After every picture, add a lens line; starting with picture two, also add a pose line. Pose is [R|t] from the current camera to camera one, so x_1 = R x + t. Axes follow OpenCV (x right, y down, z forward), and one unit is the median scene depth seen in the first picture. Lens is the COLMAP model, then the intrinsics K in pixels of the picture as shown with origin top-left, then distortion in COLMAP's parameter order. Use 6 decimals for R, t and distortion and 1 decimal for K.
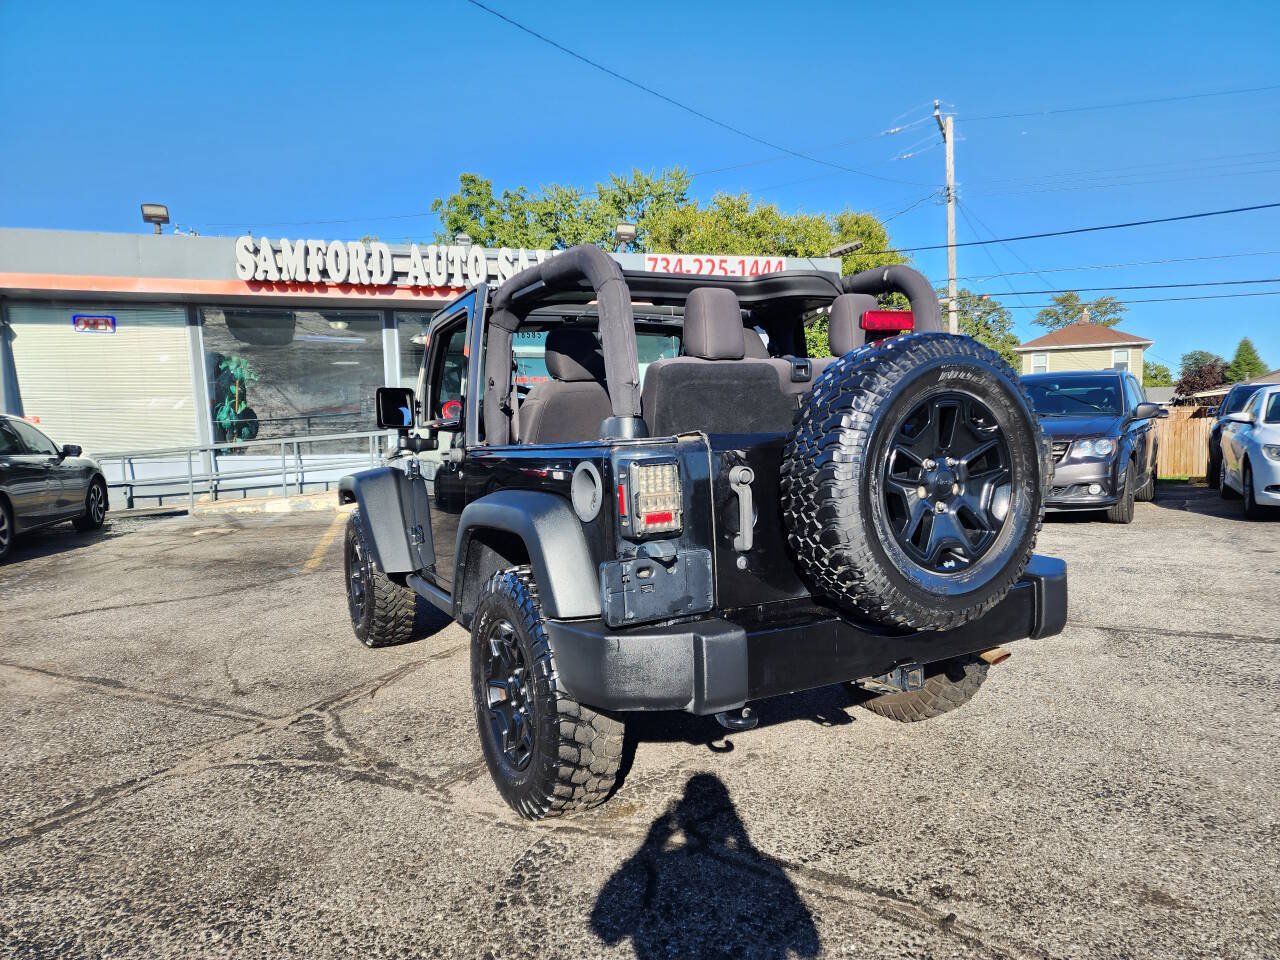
lens RADIAL K [[853.5, 0, 646.7], [0, 853.5, 496.9], [0, 0, 1]] dist [0.064226, -0.055774]
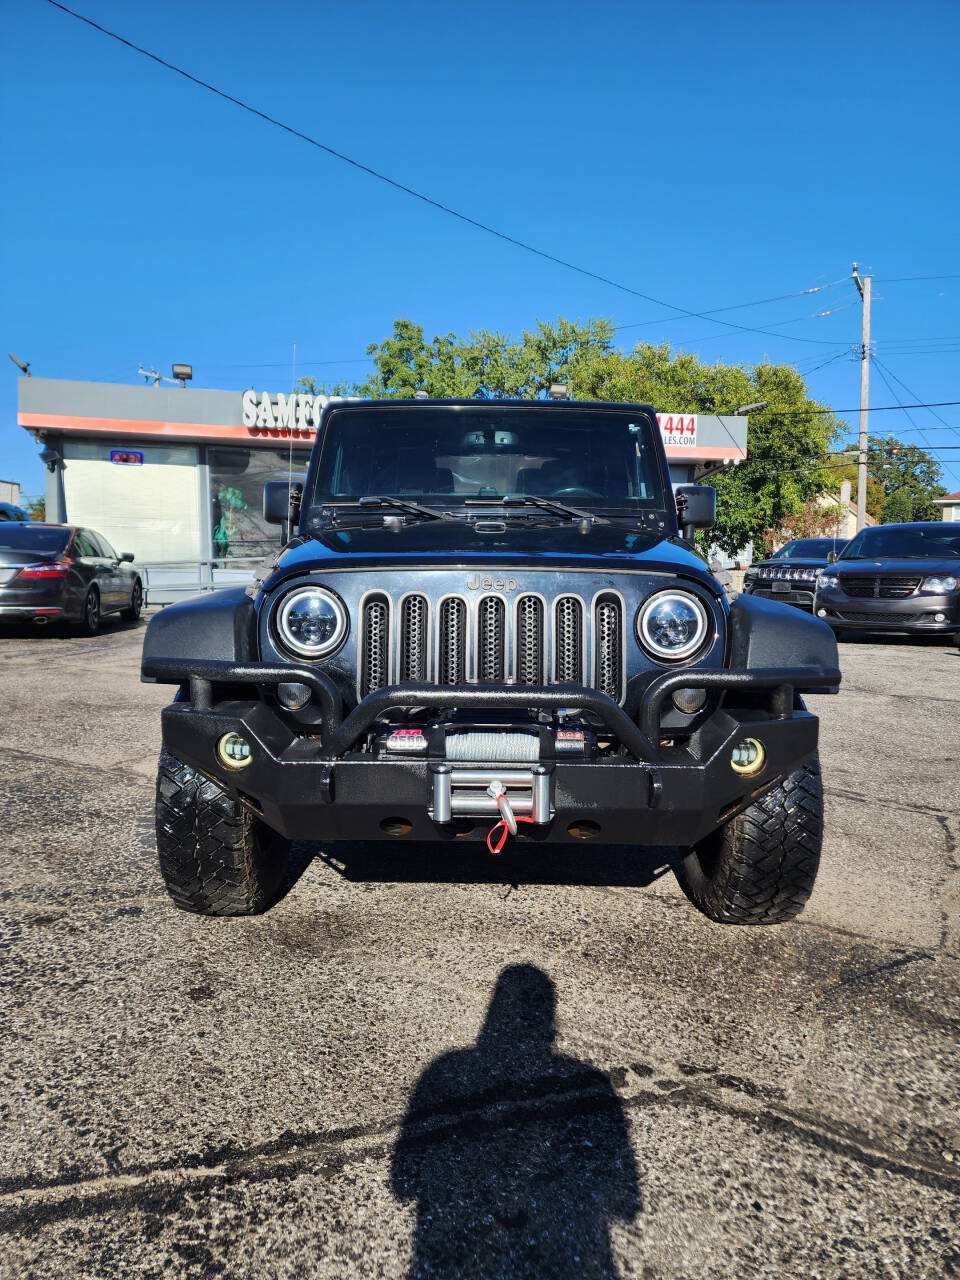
lens RADIAL K [[853.6, 0, 480.0], [0, 853.6, 640.0], [0, 0, 1]] dist [0.062744, -0.058819]
pose [[0.995370, 0.045315, -0.084769, -0.017421], [-0.044998, 0.998971, 0.005646, 0.030242], [0.084938, -0.001805, 0.996385, -0.185952]]
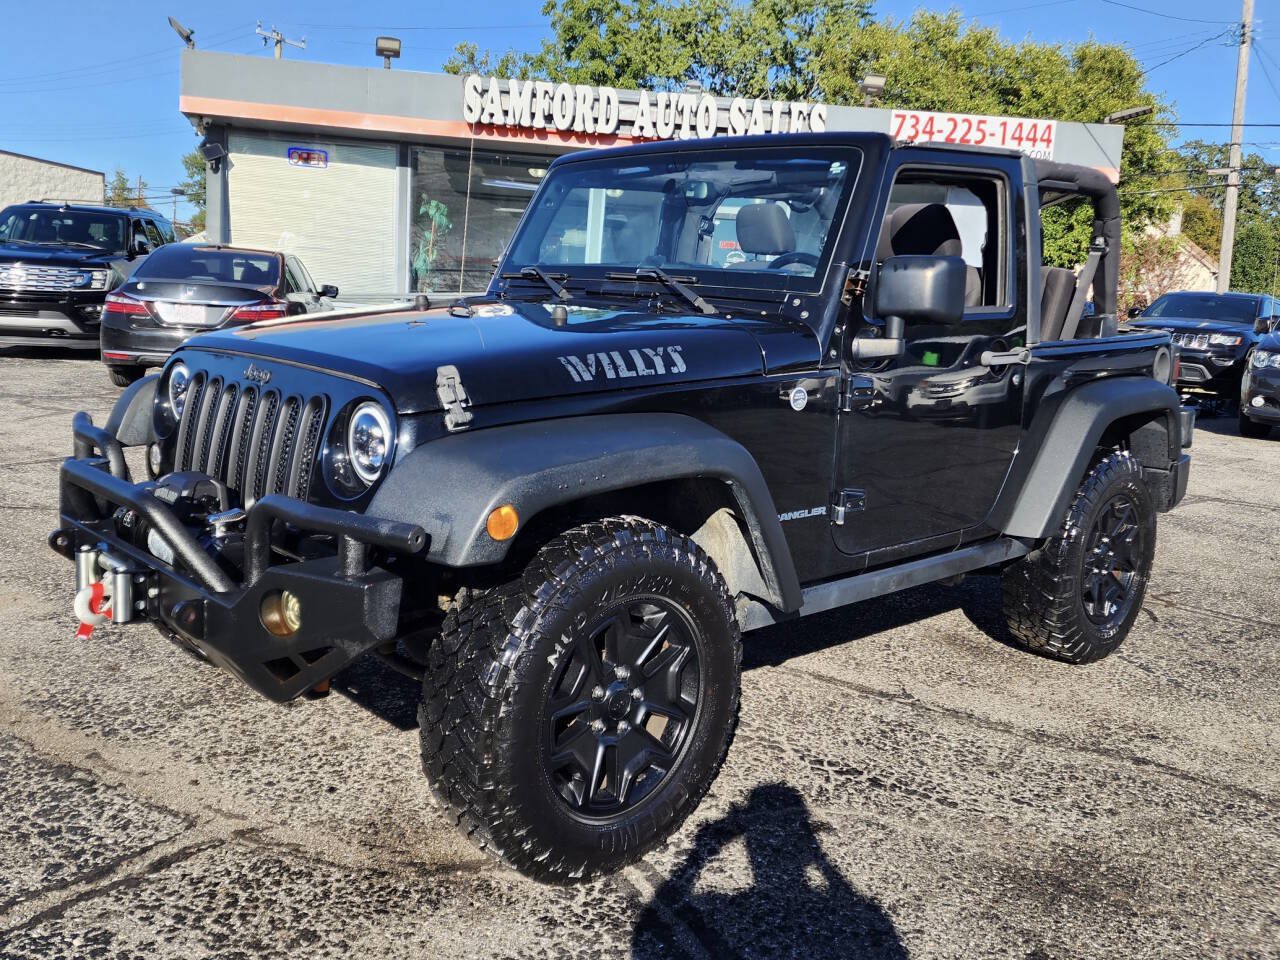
lens RADIAL K [[1107.5, 0, 600.4], [0, 1107.5, 444.7], [0, 0, 1]] dist [0.087240, -0.101744]
pose [[0.987942, 0.092172, -0.124402, -0.132460], [-0.085821, 0.994764, 0.055489, 0.019798], [0.128865, -0.044143, 0.990679, -0.199599]]
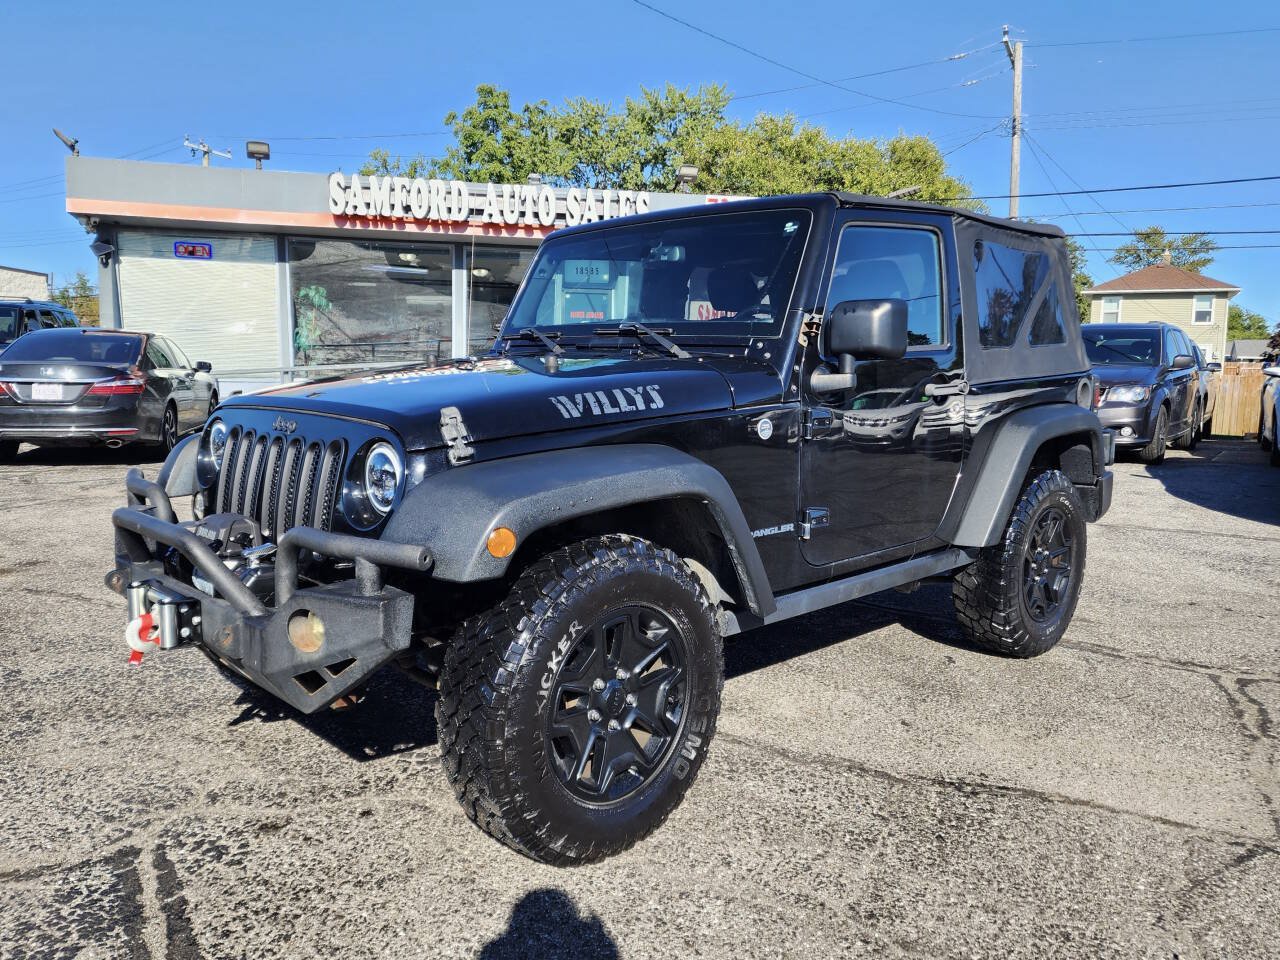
lens RADIAL K [[959.6, 0, 609.5], [0, 959.6, 473.0], [0, 0, 1]] dist [0.073586, -0.072925]
pose [[0.998232, 0.038105, -0.045610, -0.056072], [-0.036779, 0.998886, 0.029568, 0.021120], [0.046686, -0.027838, 0.998522, -0.185681]]
